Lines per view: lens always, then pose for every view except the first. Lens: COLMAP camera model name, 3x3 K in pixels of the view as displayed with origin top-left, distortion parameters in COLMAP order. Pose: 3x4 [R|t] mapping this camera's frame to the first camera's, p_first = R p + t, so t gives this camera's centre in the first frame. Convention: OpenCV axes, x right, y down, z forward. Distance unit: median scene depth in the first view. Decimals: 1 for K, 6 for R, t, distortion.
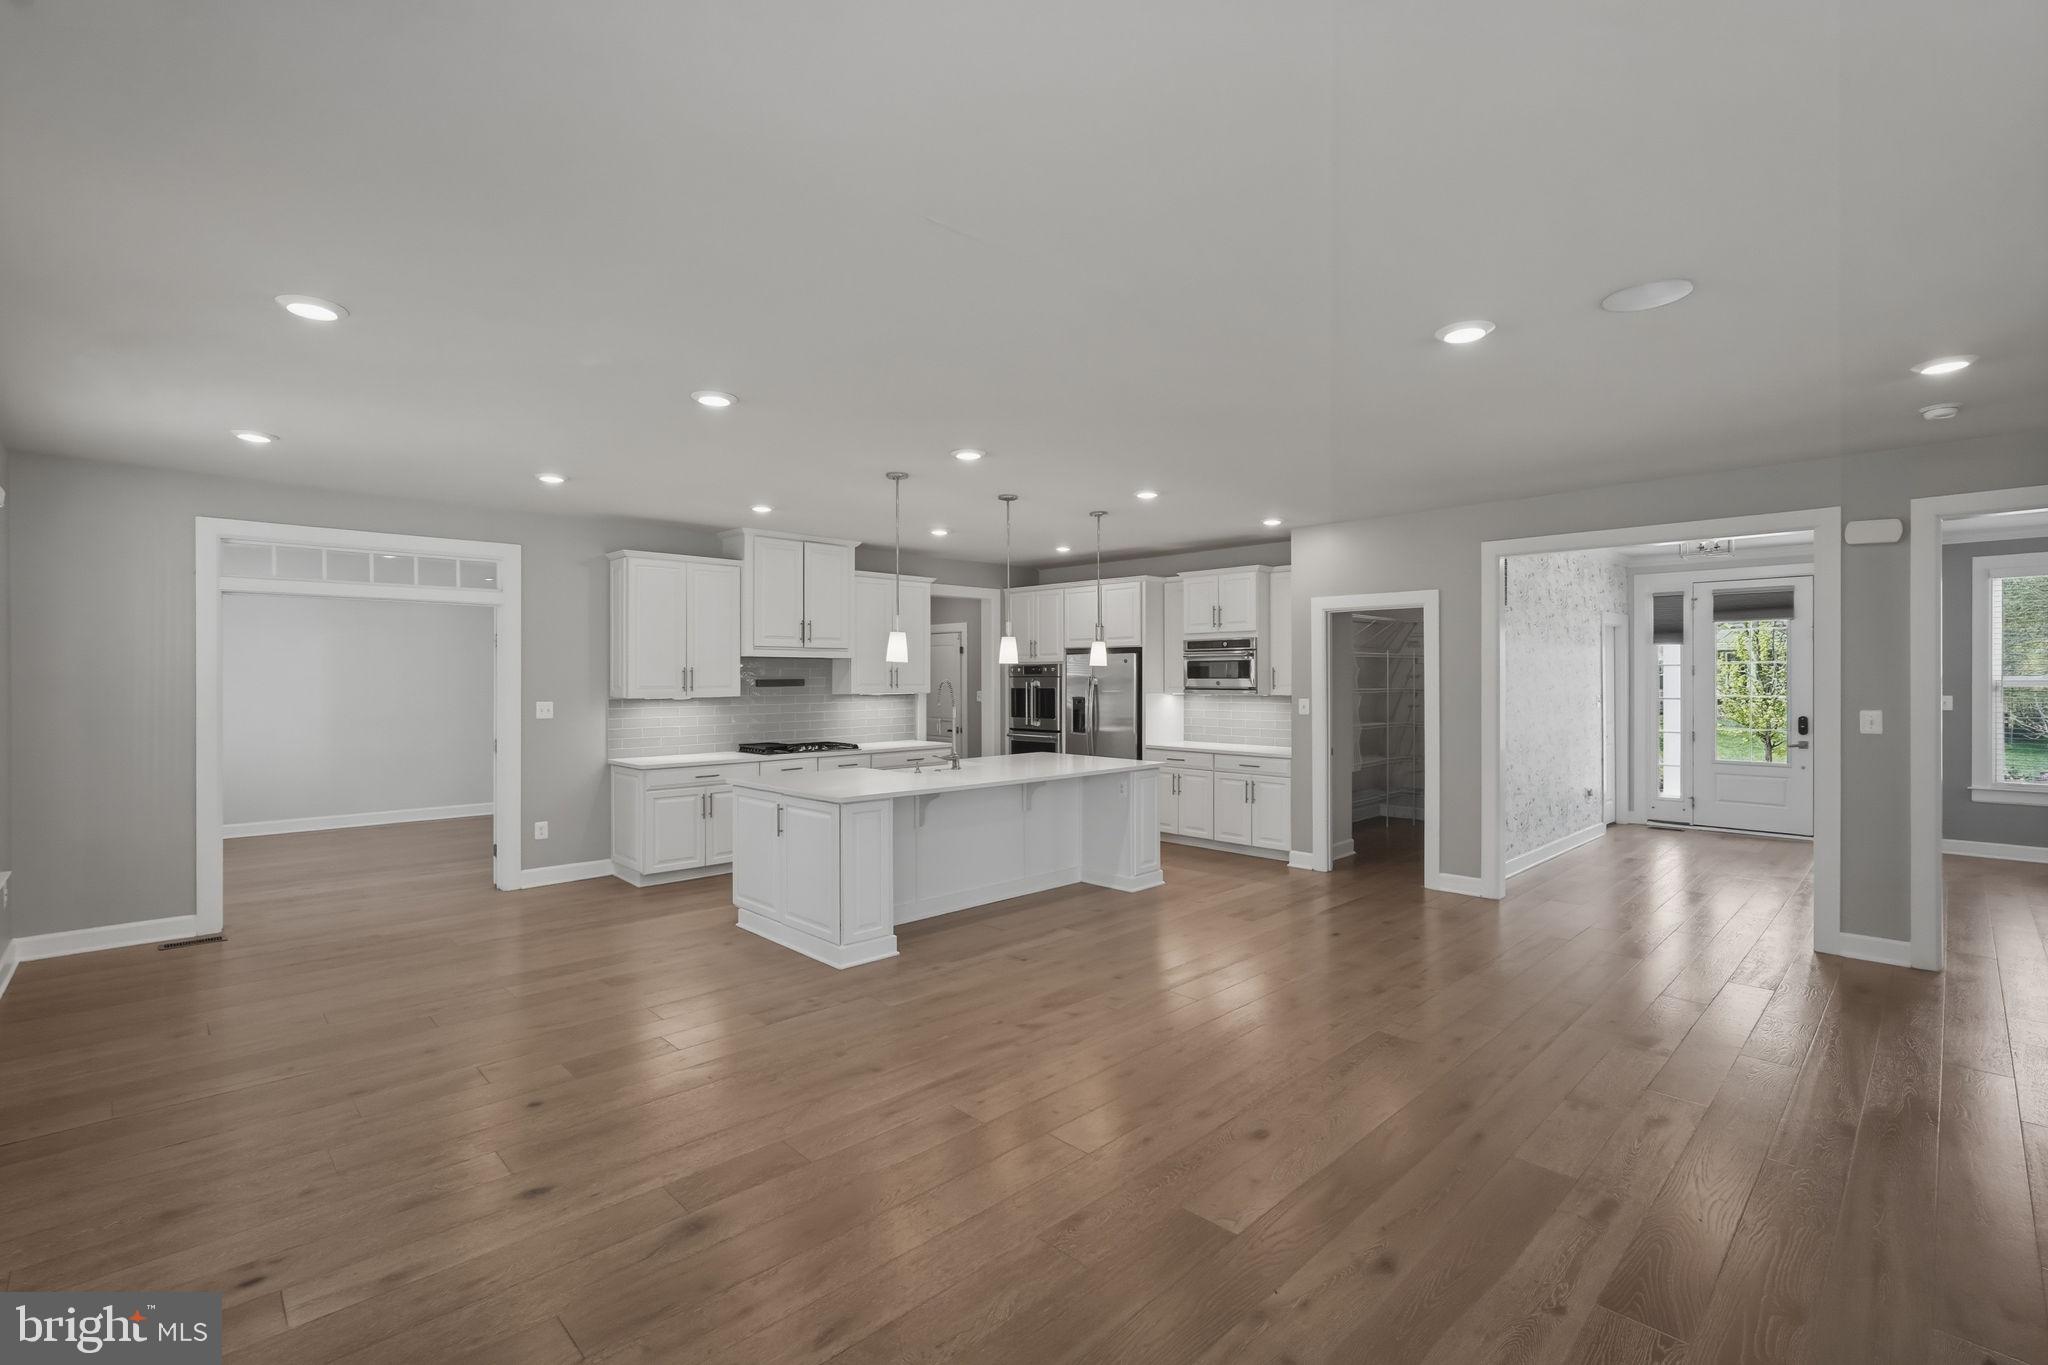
lens RADIAL K [[913.0, 0, 1016.7], [0, 913.0, 673.0], [0, 0, 1]] dist [-0.001080, 0.000062]
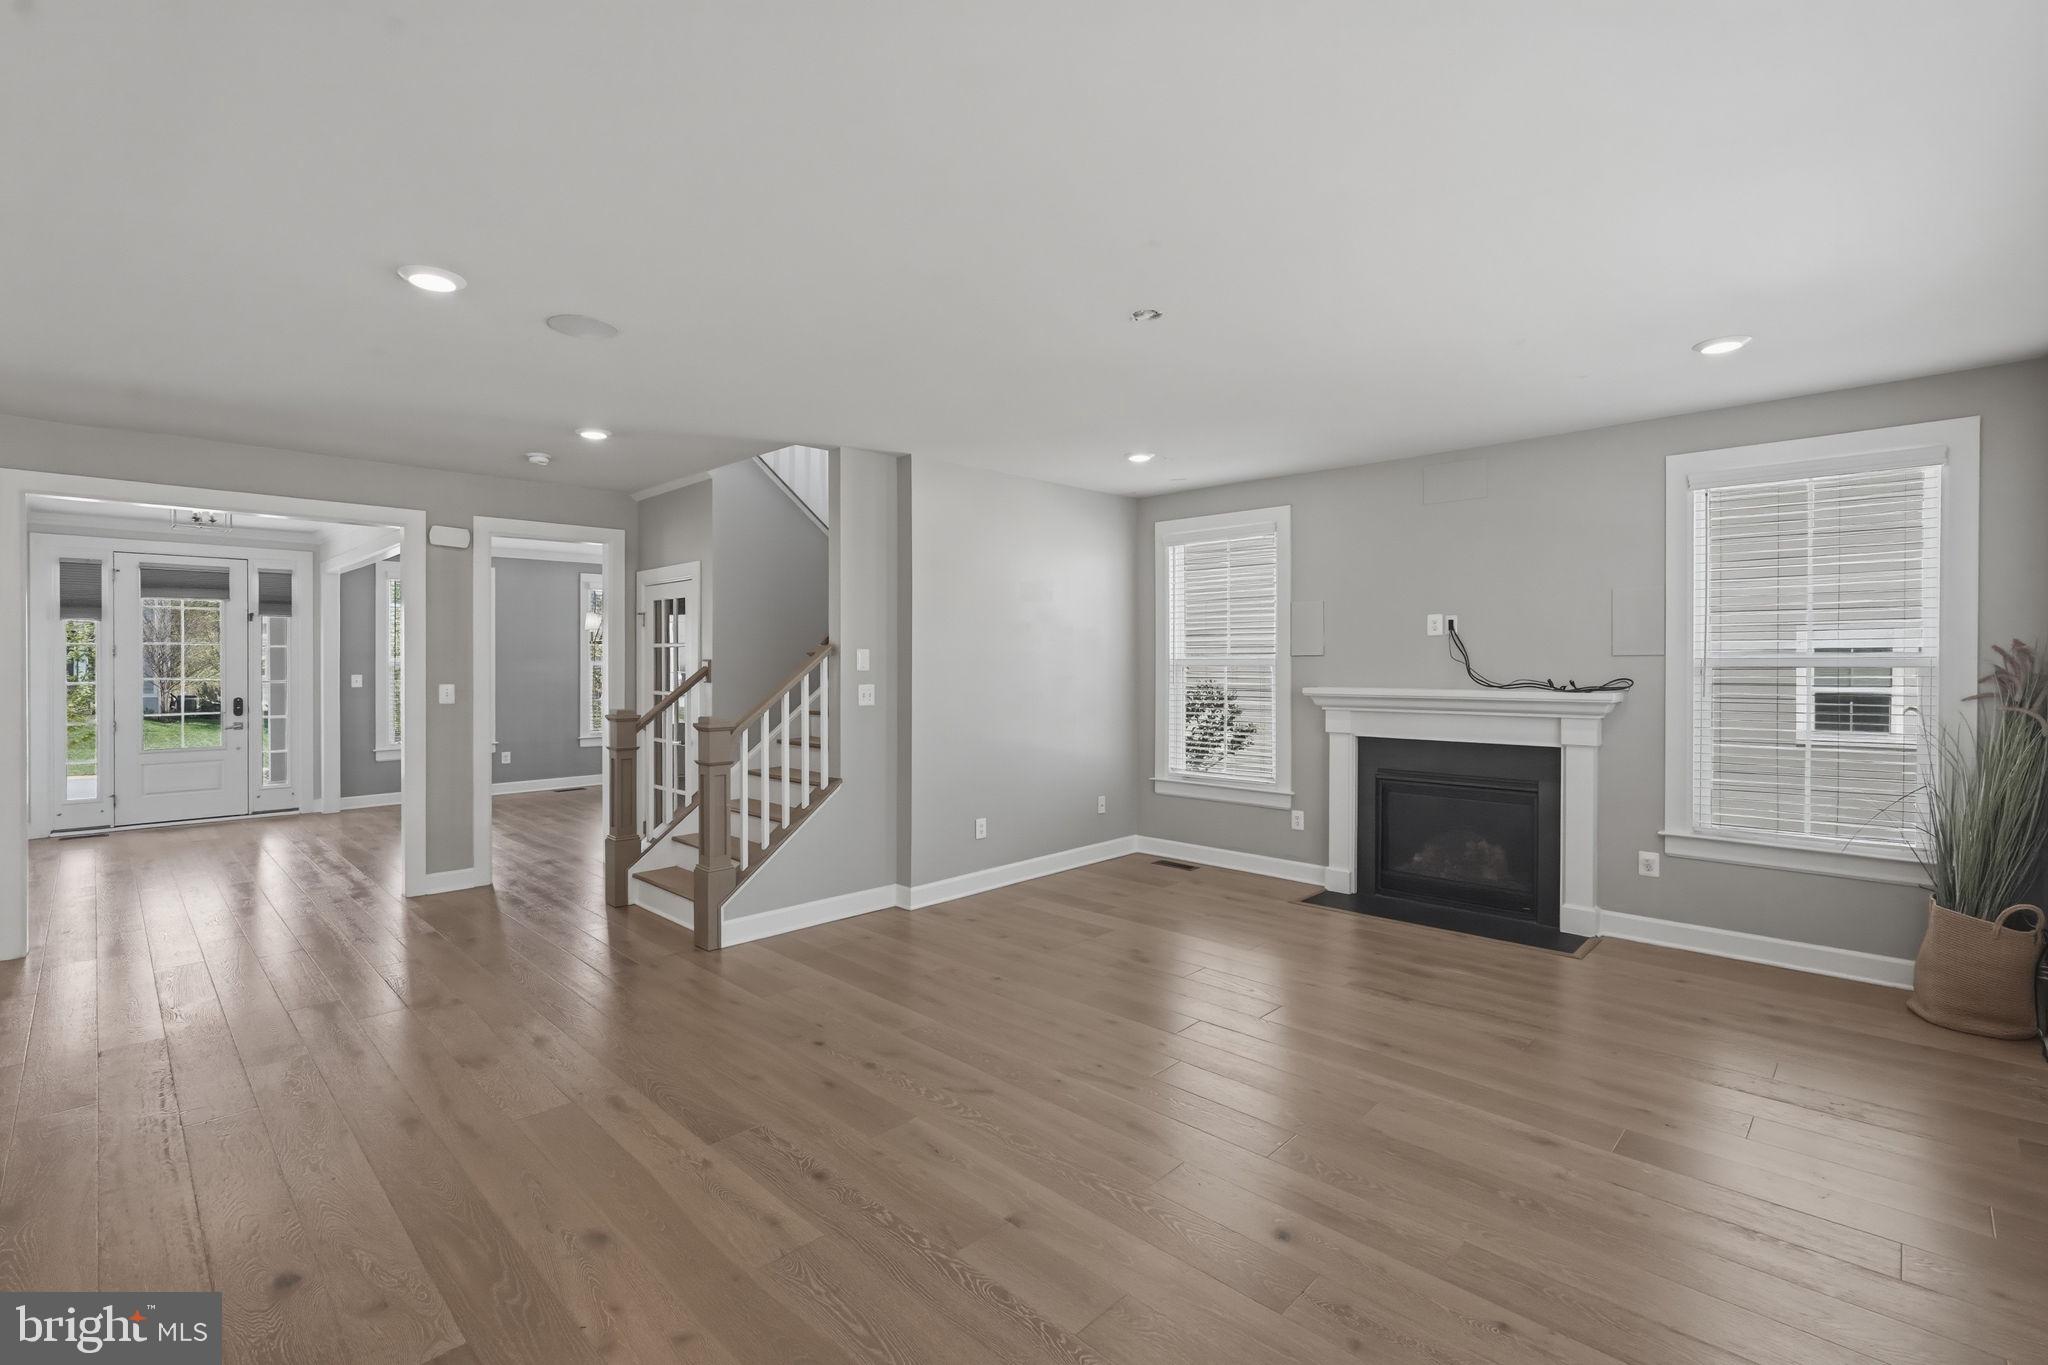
lens RADIAL K [[913.0, 0, 1016.4], [0, 913.0, 669.6], [0, 0, 1]] dist [-0.001080, 0.000062]
pose [[-0.019524, -0.008755, 0.999771, -0.193755], [-0.003455, 0.999956, 0.008689, 0.005472], [-0.999803, -0.003285, -0.019554, 0.183286]]
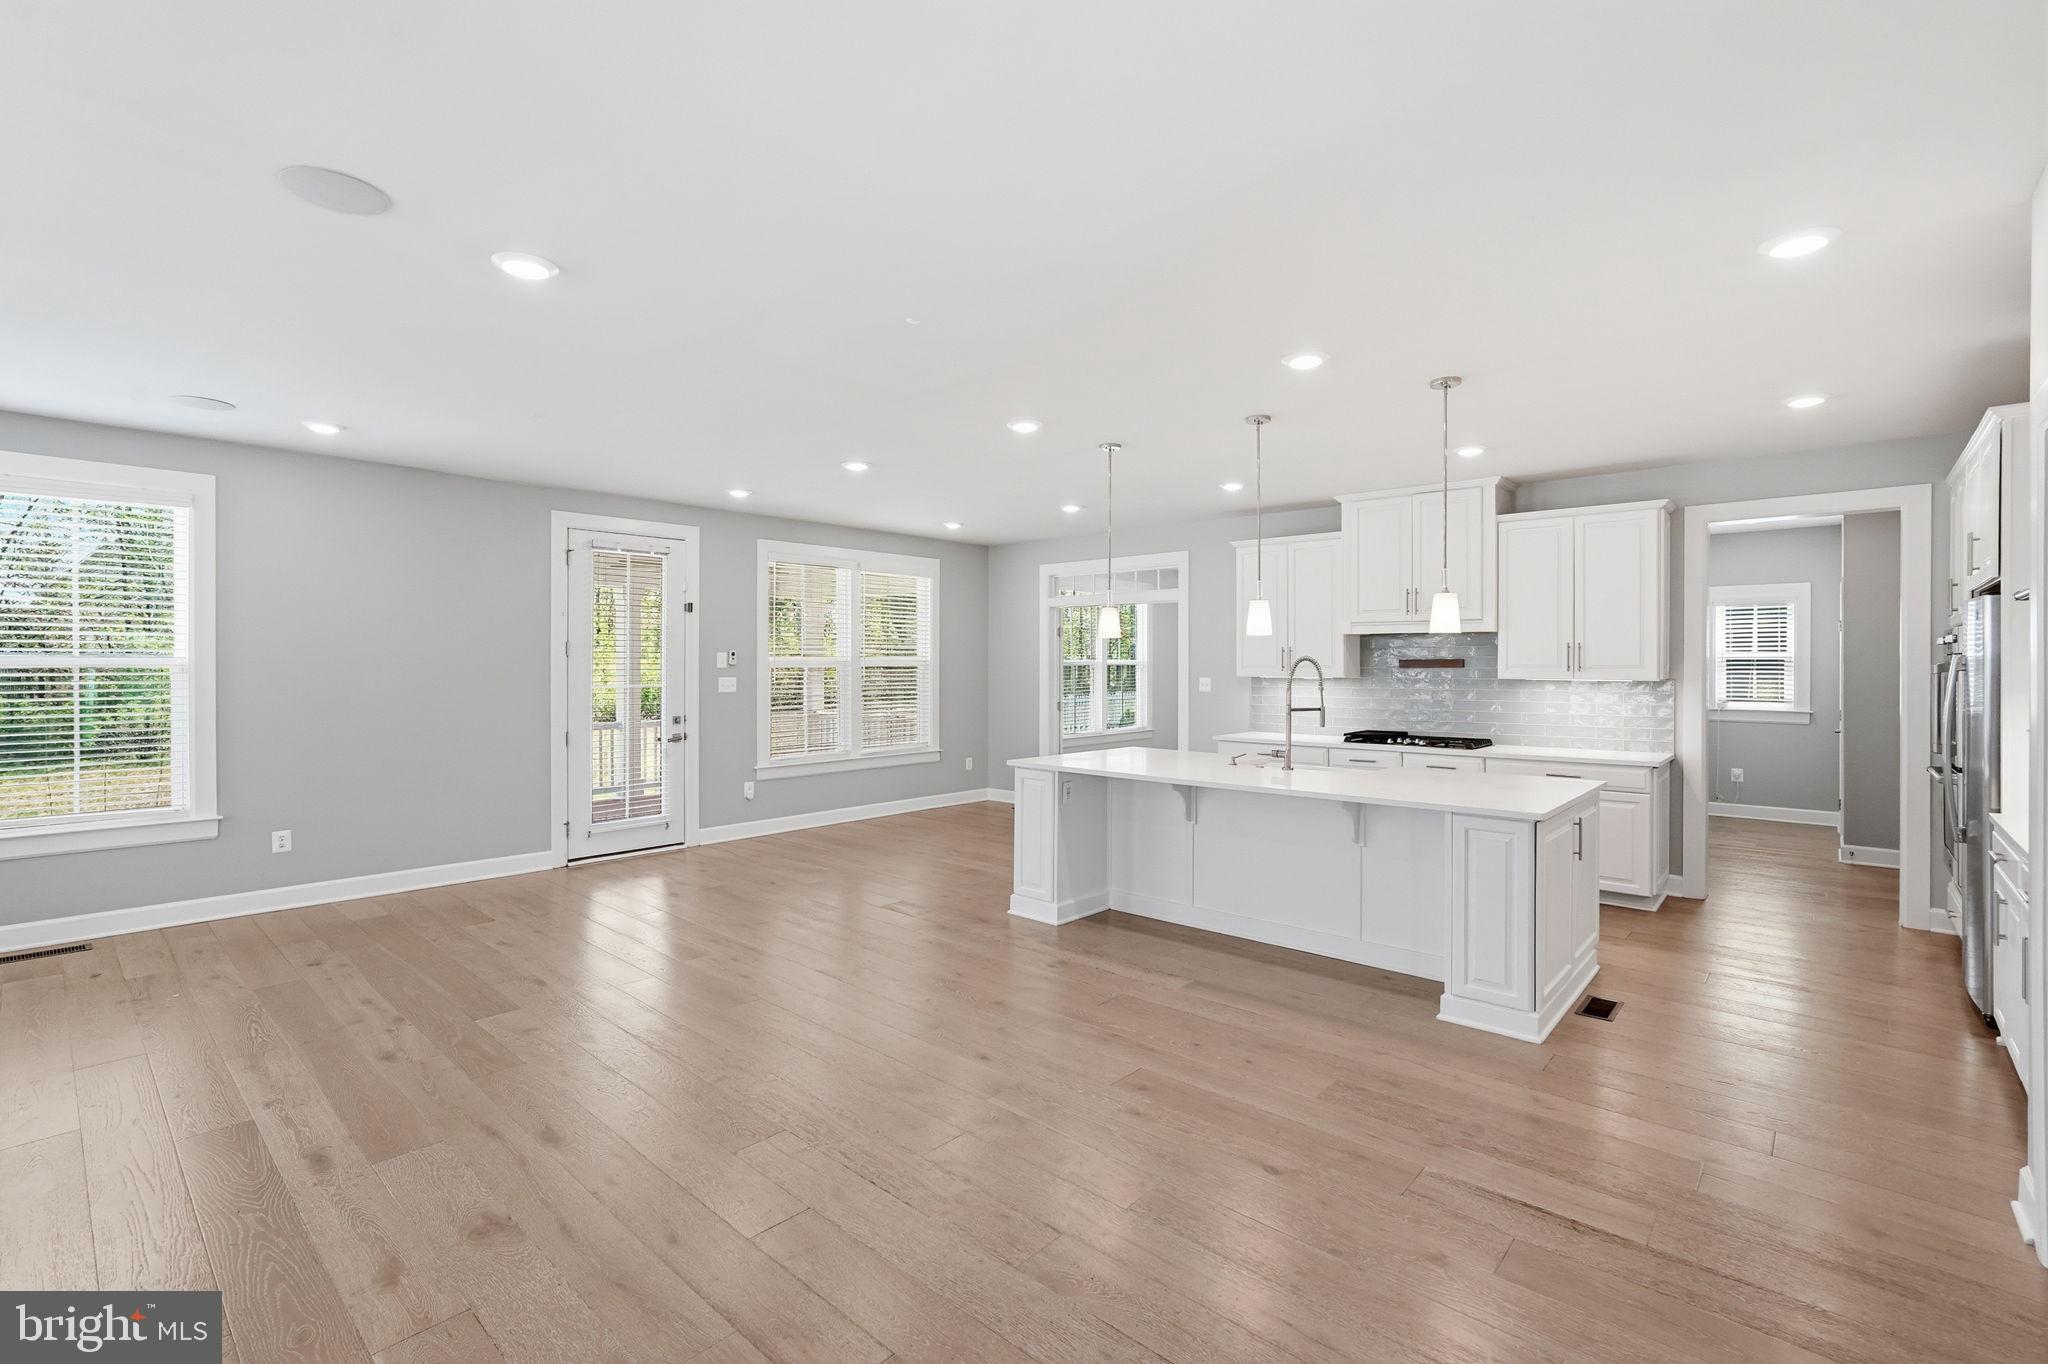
lens RADIAL K [[913.0, 0, 1019.5], [0, 913.0, 666.3], [0, 0, 1]] dist [-0.001080, 0.000062]
pose [[0.059394, 0.006342, -0.998214, 0.618634], [0.003587, 0.999972, 0.006566, 0.007329], [0.998228, -0.003970, 0.059370, 0.622828]]
